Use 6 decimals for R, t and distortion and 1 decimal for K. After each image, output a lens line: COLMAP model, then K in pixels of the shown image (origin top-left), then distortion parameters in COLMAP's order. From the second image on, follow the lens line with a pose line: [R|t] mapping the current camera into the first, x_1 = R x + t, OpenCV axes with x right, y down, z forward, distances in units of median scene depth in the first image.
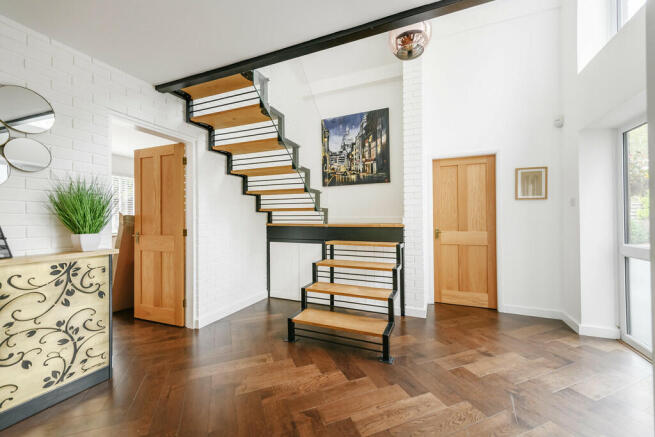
lens RADIAL K [[261.7, 0, 325.8], [0, 261.7, 219.1], [0, 0, 1]] dist [0.012626, 0.000093]
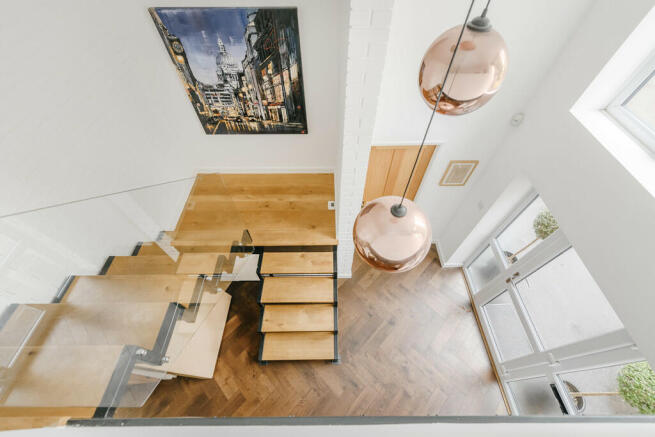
lens RADIAL K [[261.7, 0, 330.5], [0, 261.7, 216.8], [0, 0, 1]] dist [0.012626, 0.000093]
pose [[0.913301, -0.319257, 0.252896, 0.041525], [-0.013957, 0.596033, 0.802838, -0.574304], [-0.407047, -0.736763, 0.539902, 0.393219]]
